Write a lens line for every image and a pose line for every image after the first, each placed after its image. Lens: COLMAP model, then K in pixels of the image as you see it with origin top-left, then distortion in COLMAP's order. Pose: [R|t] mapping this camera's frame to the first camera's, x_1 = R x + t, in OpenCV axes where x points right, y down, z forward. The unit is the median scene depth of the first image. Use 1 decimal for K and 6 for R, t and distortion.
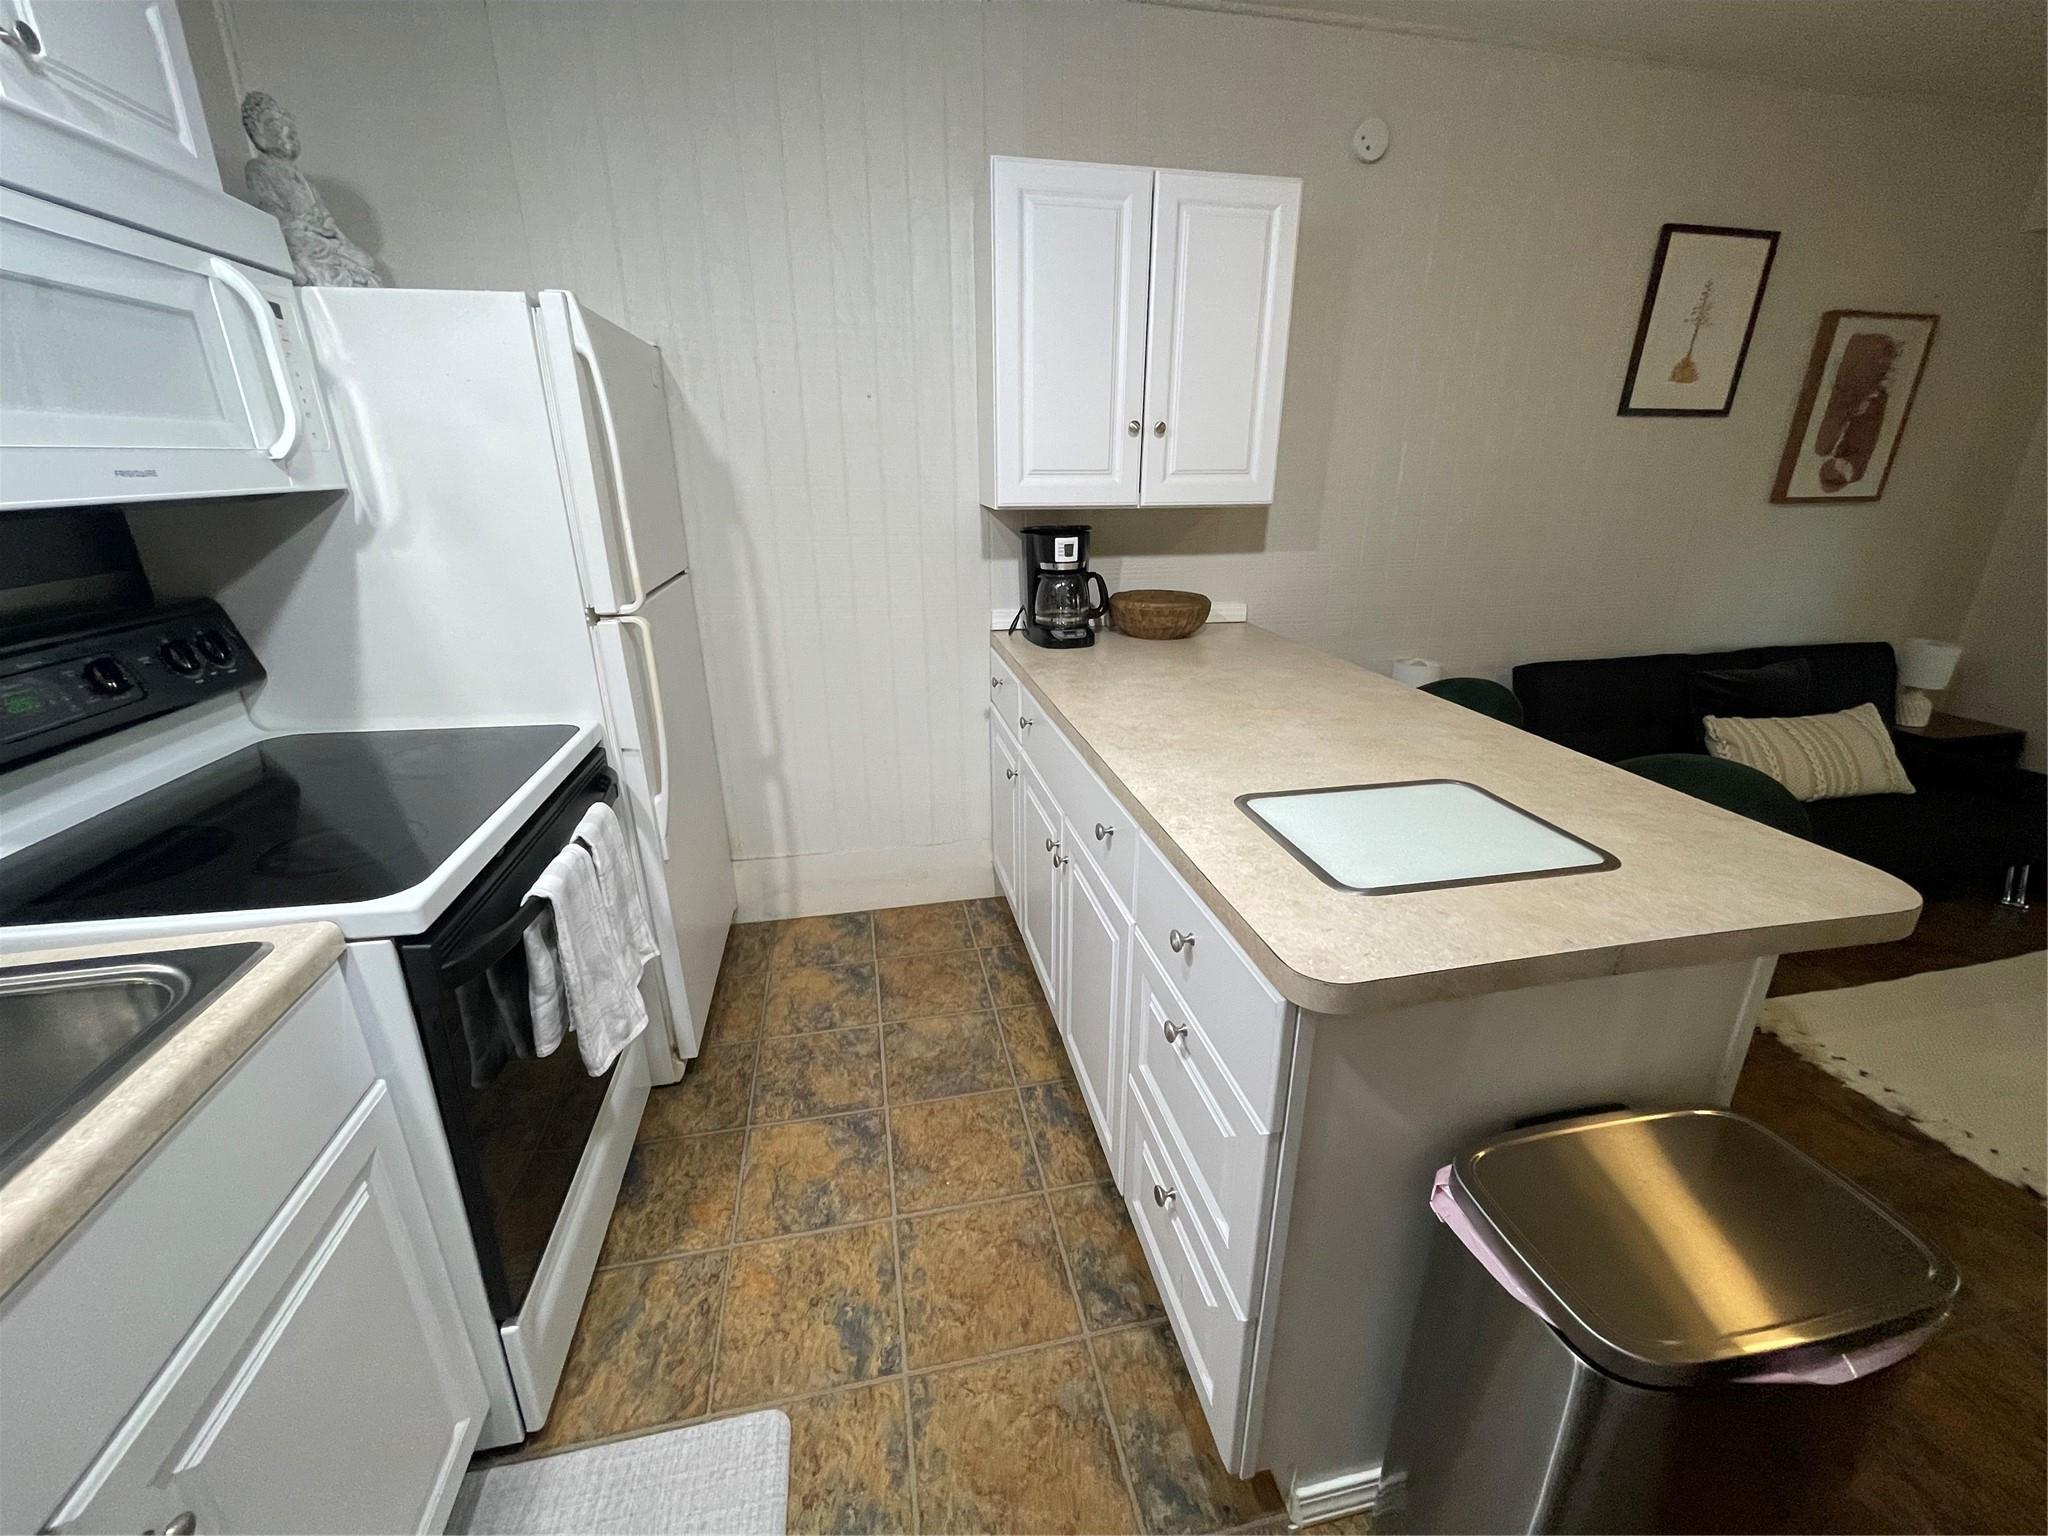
lens RADIAL K [[830.7, 0, 1038.0], [0, 830.7, 763.8], [0, 0, 1]] dist [-0.000376, -0.000274]
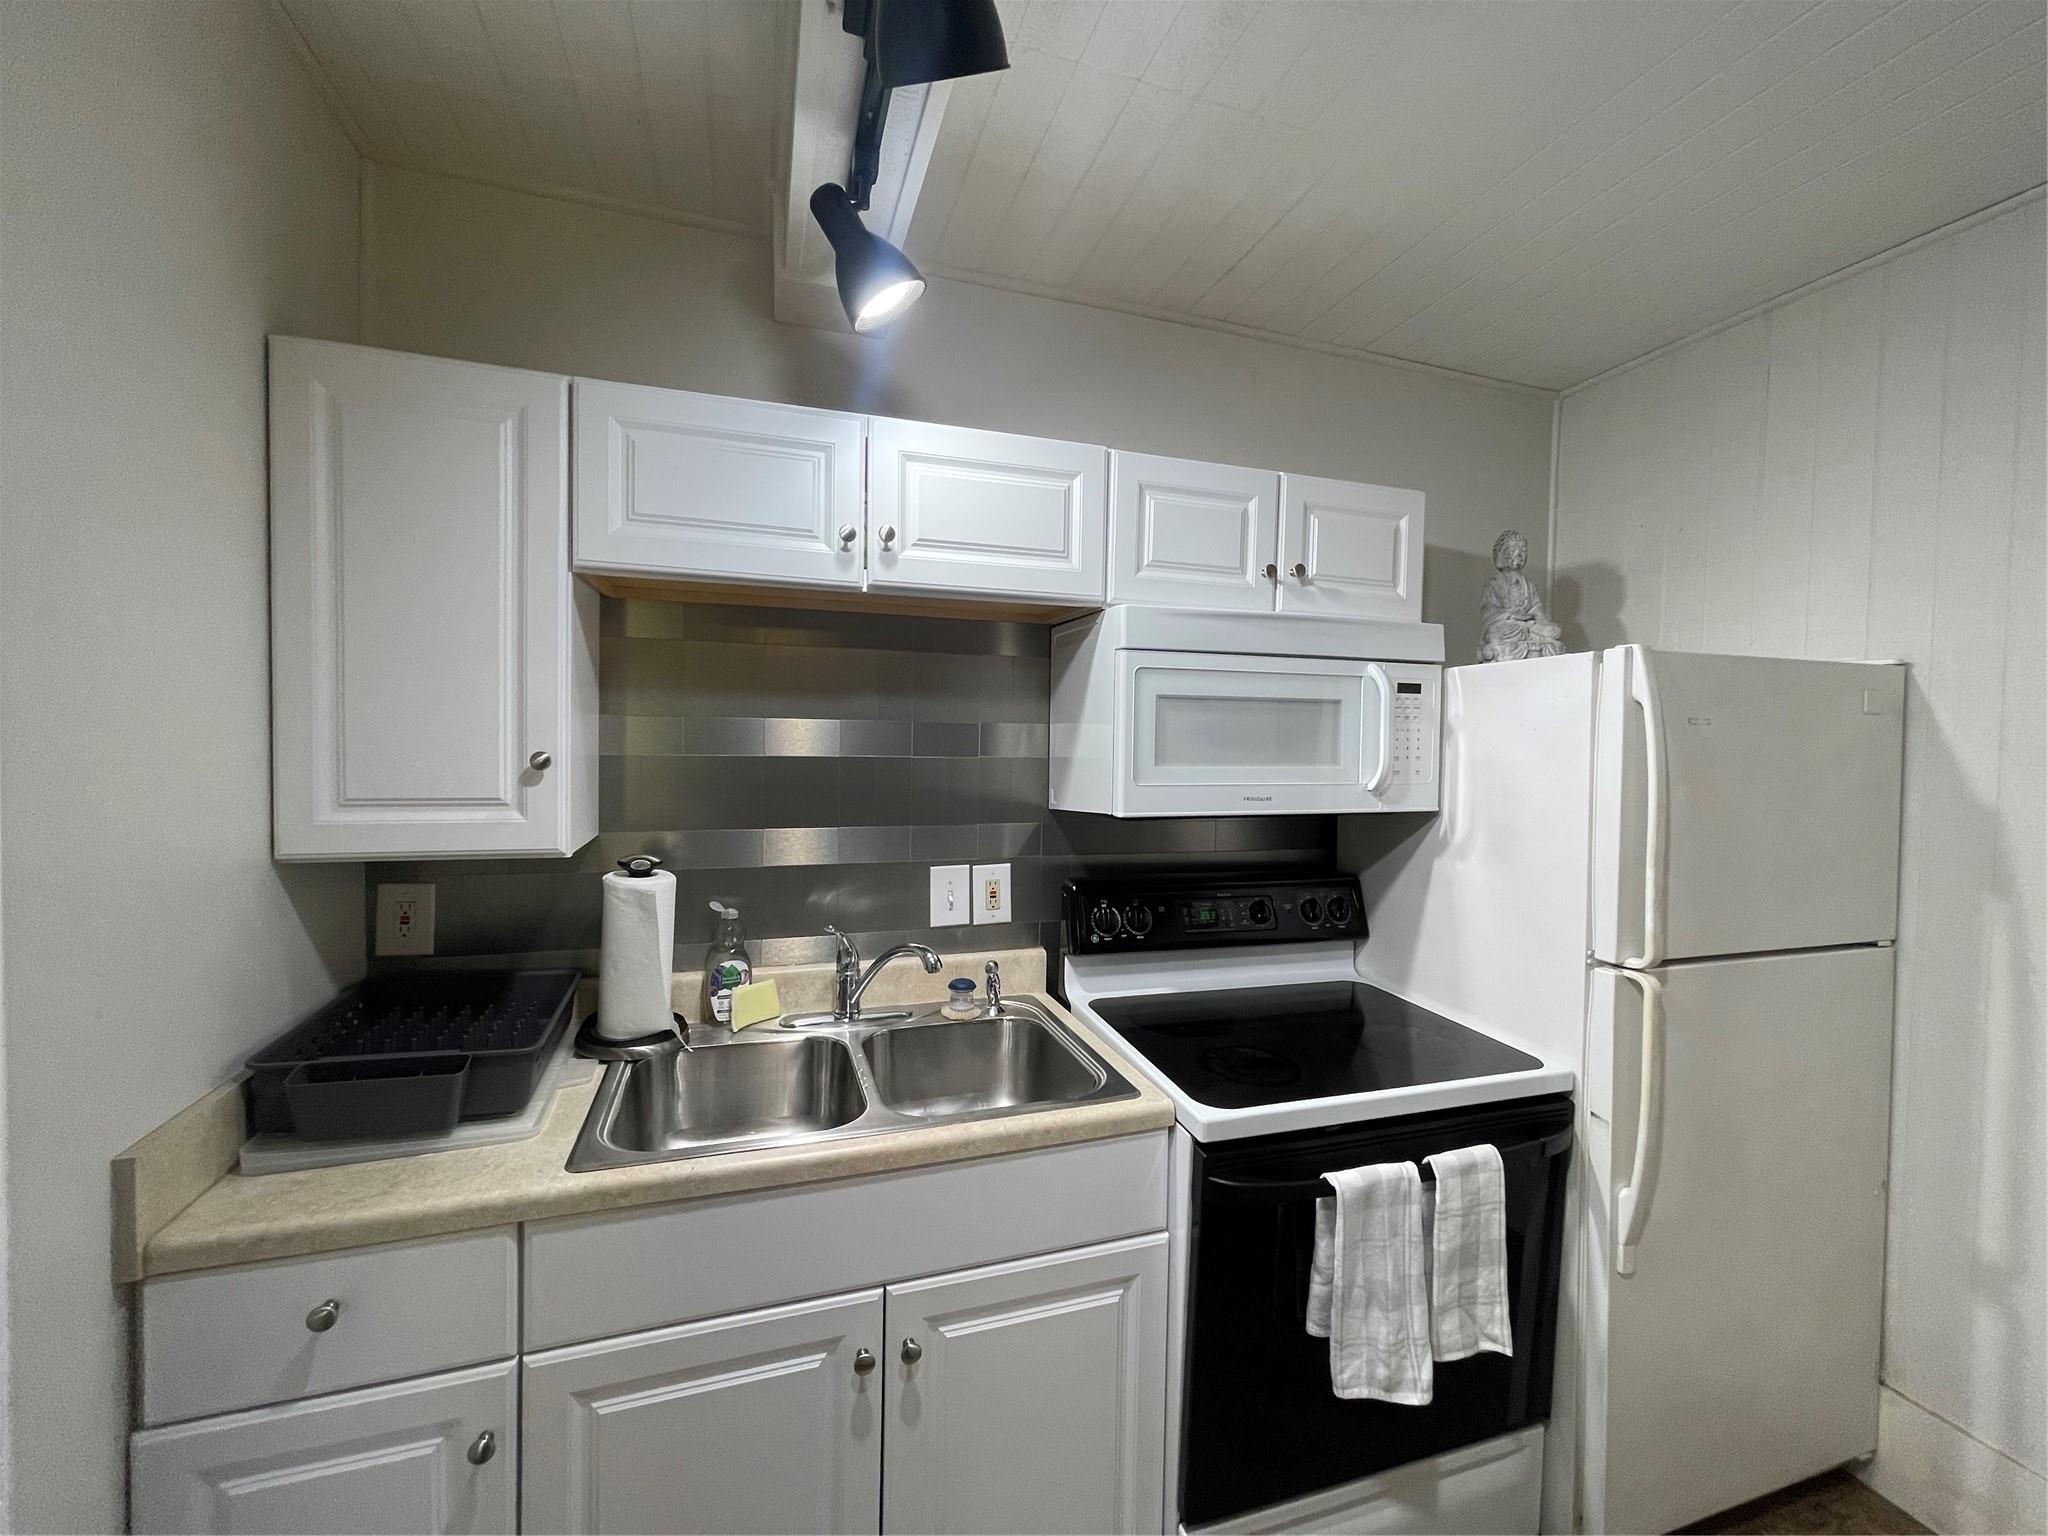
lens RADIAL K [[830.7, 0, 1024.6], [0, 830.7, 767.5], [0, 0, 1]] dist [-0.000376, -0.000274]
pose [[0.097990, 0.034270, -0.994597, 0.312677], [-0.356614, 0.934247, -0.002944, -0.148359], [0.929099, 0.354976, 0.103768, 0.237446]]
